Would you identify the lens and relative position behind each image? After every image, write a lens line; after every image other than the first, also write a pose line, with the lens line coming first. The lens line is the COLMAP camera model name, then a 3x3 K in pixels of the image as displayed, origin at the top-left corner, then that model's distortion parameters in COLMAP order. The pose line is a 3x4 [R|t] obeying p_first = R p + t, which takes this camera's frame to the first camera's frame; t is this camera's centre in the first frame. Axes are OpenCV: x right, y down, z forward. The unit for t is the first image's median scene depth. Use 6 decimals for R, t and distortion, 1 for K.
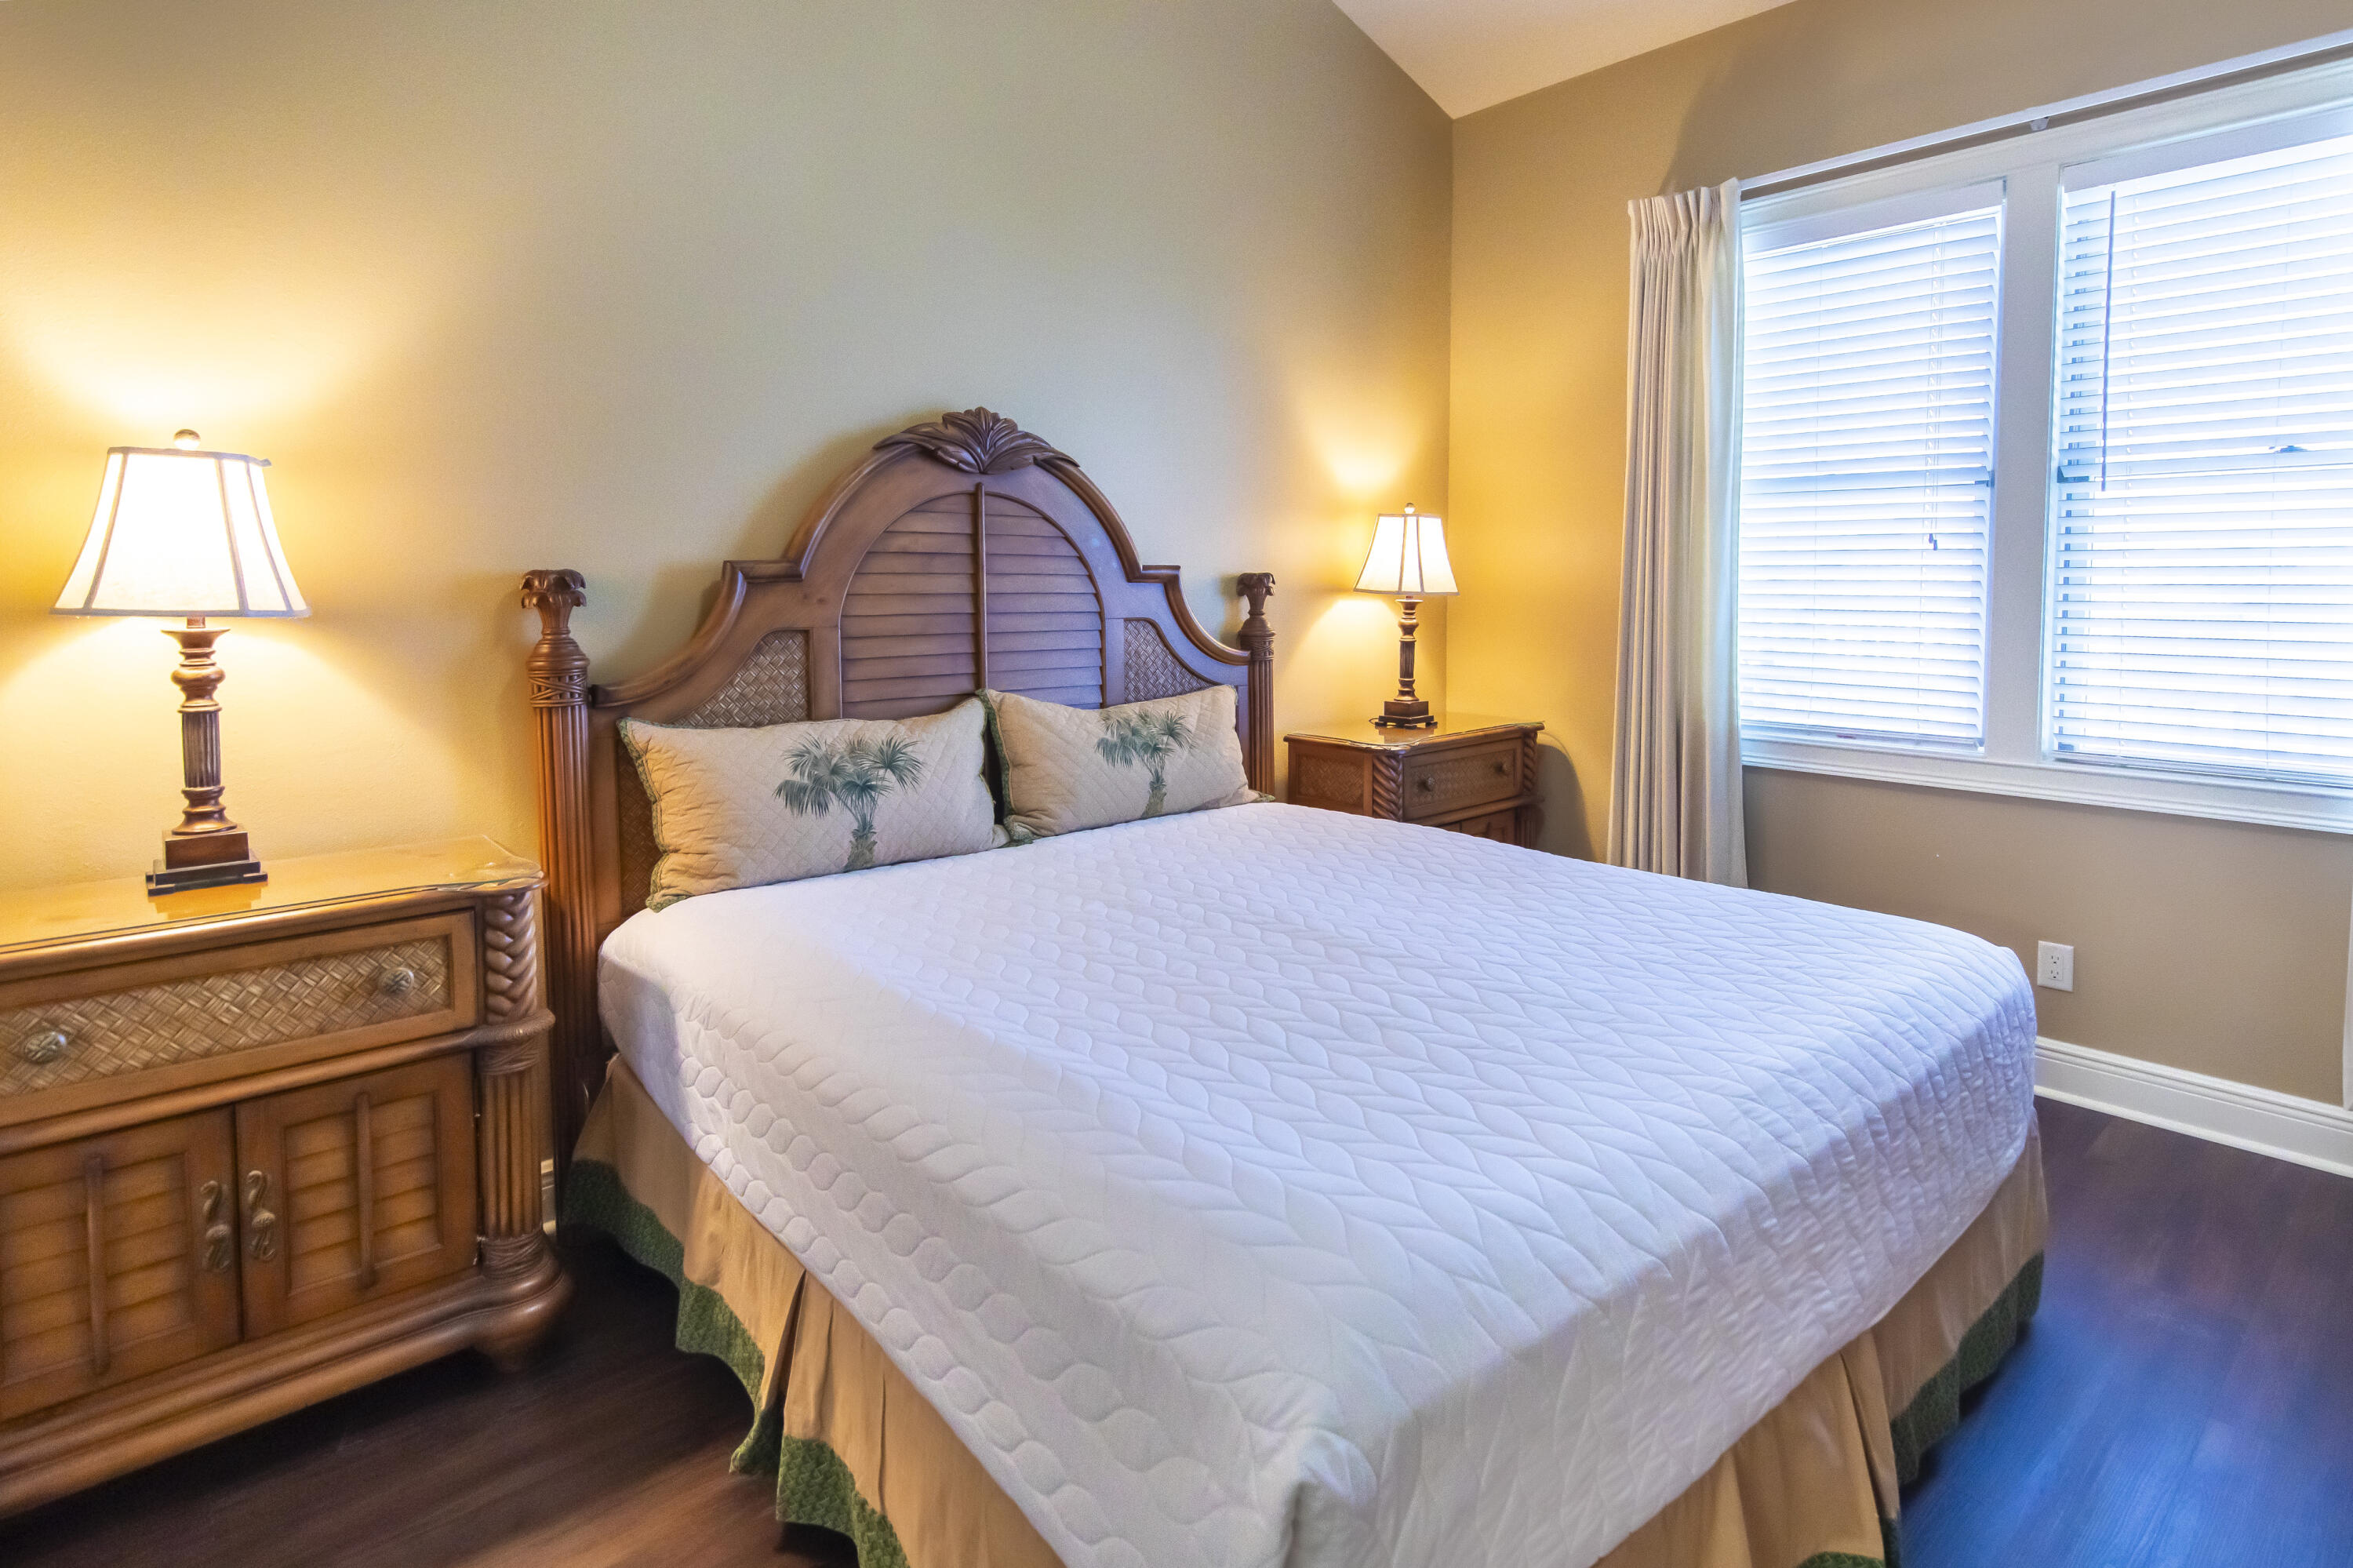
lens RADIAL K [[1206.1, 0, 1142.6], [0, 1206.1, 641.7], [0, 0, 1]] dist [0.002929, -0.002917]
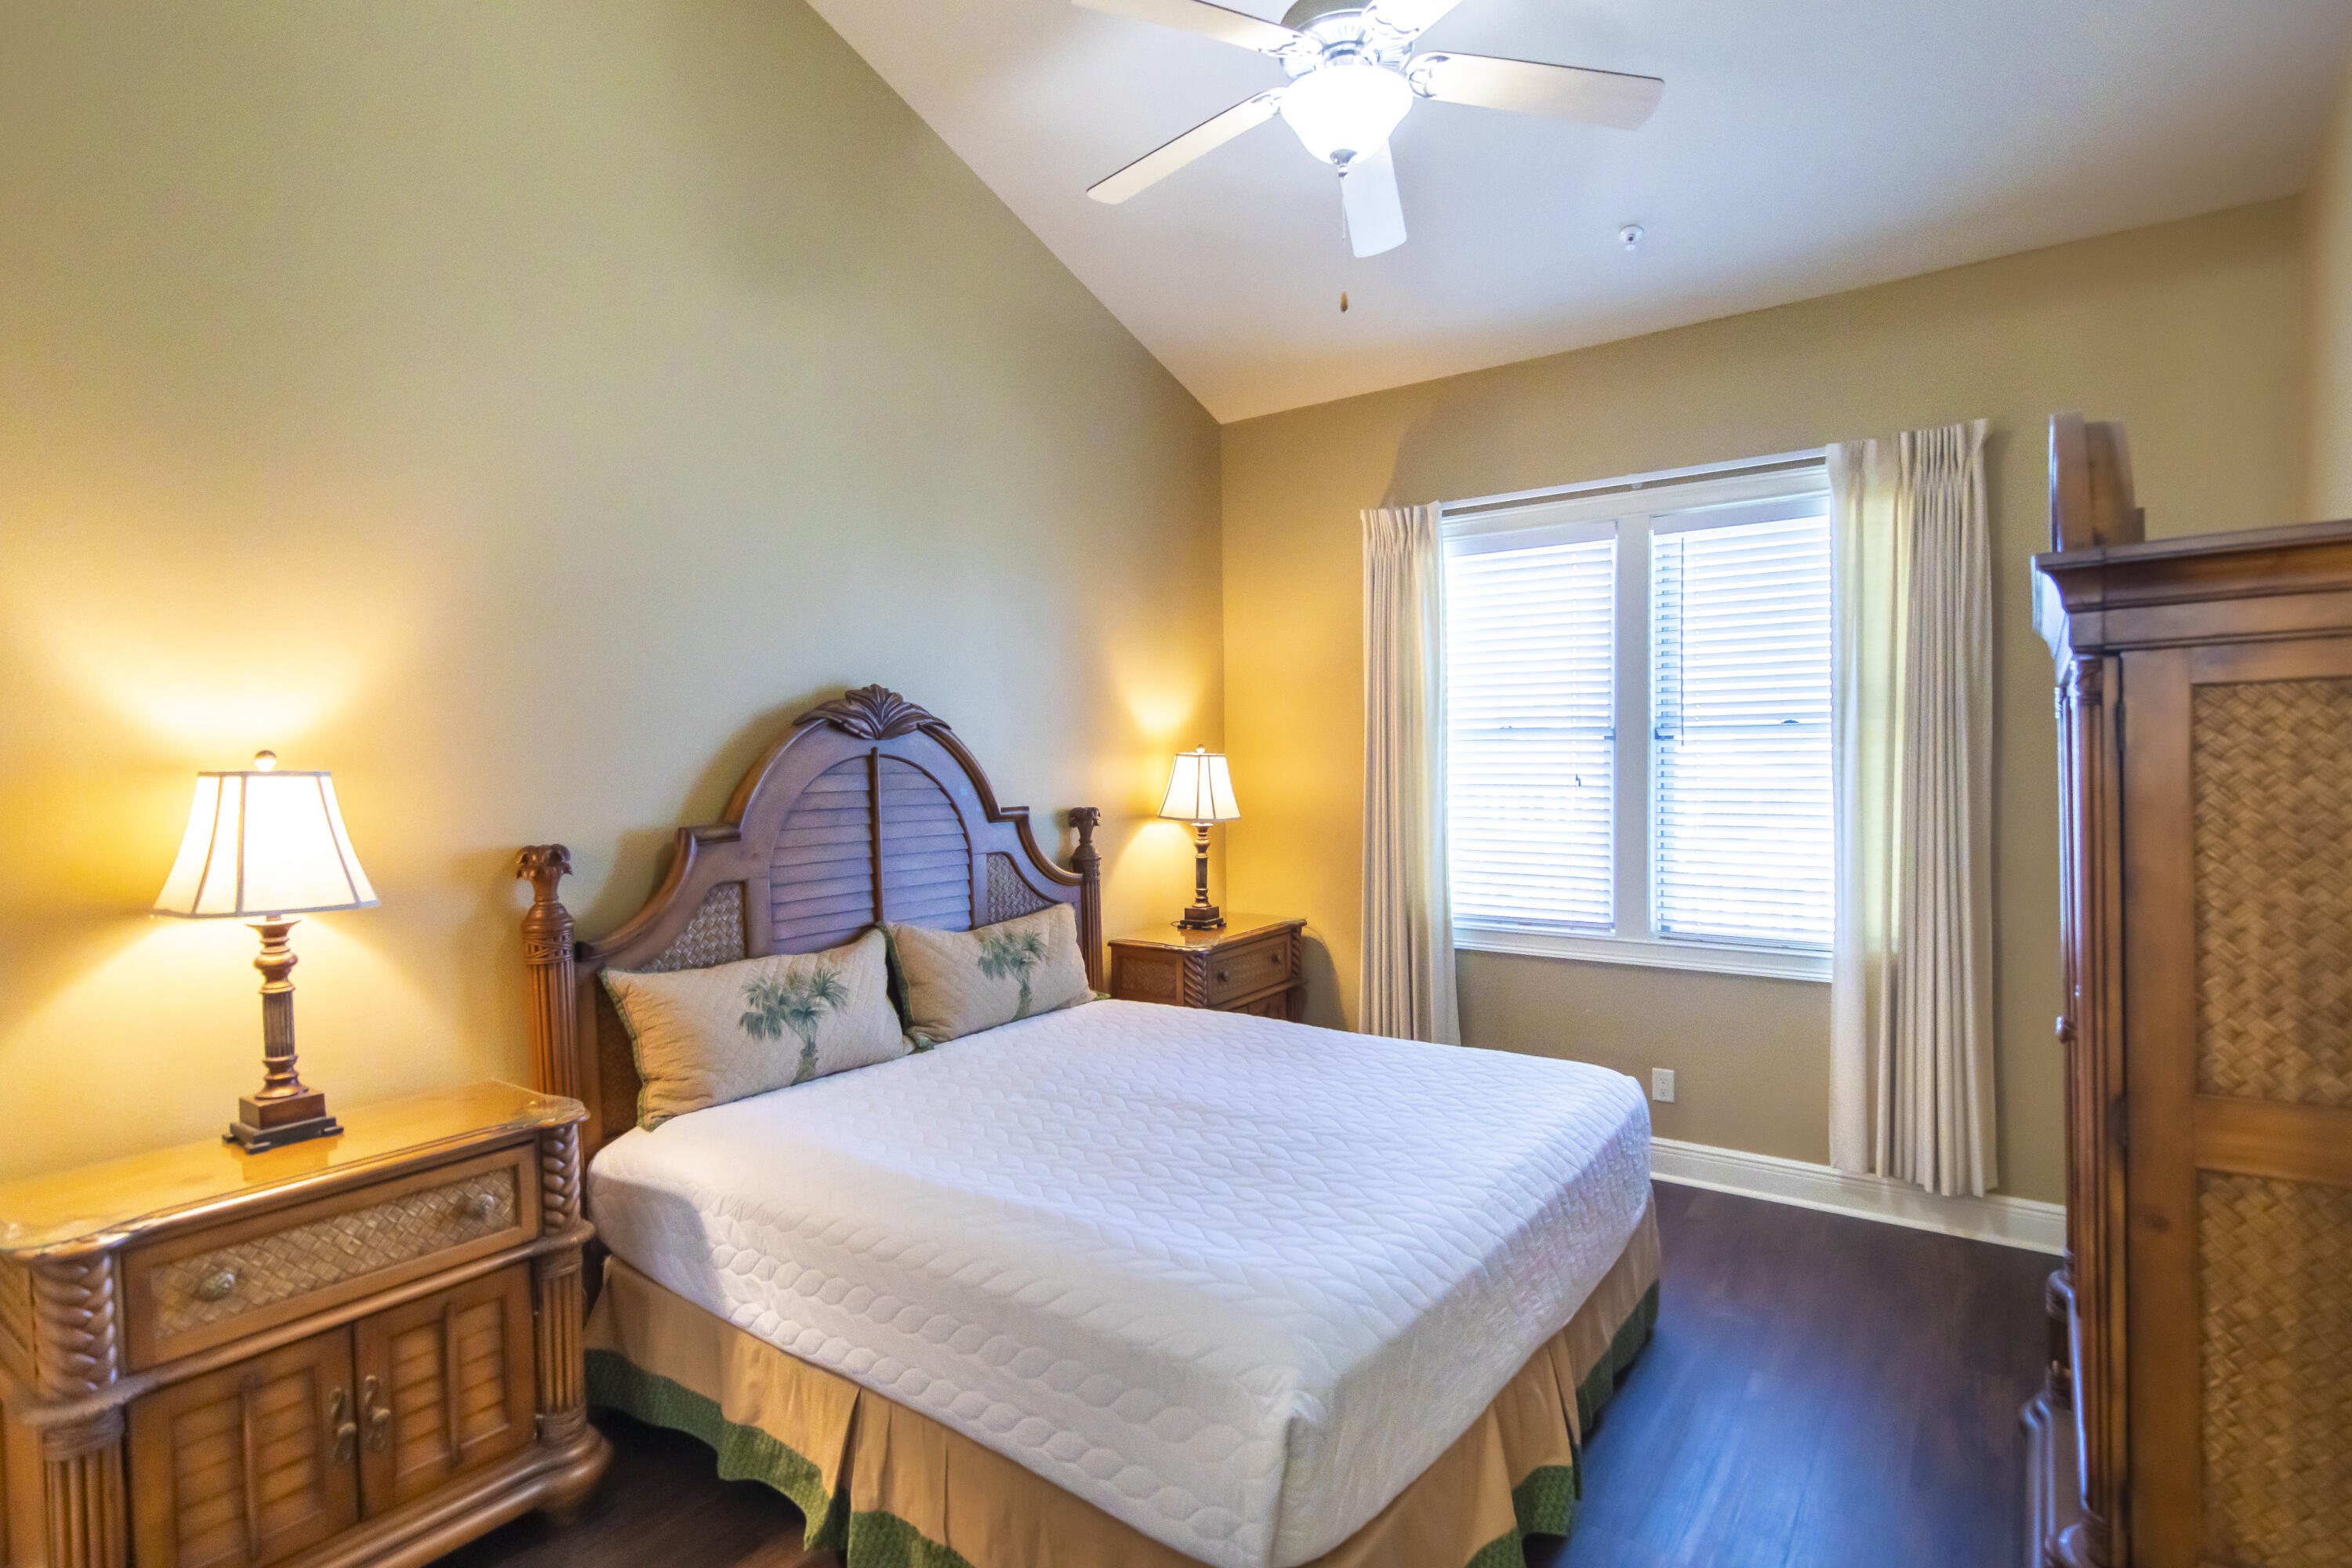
lens RADIAL K [[1205.6, 0, 1175.8], [0, 1205.6, 780.6], [0, 0, 1]] dist [0.002929, -0.002917]
pose [[0.965659, -0.011331, 0.259564, -0.201080], [0.018022, 0.999563, -0.023416, -0.084004], [-0.259186, 0.027290, 0.965442, -0.288932]]
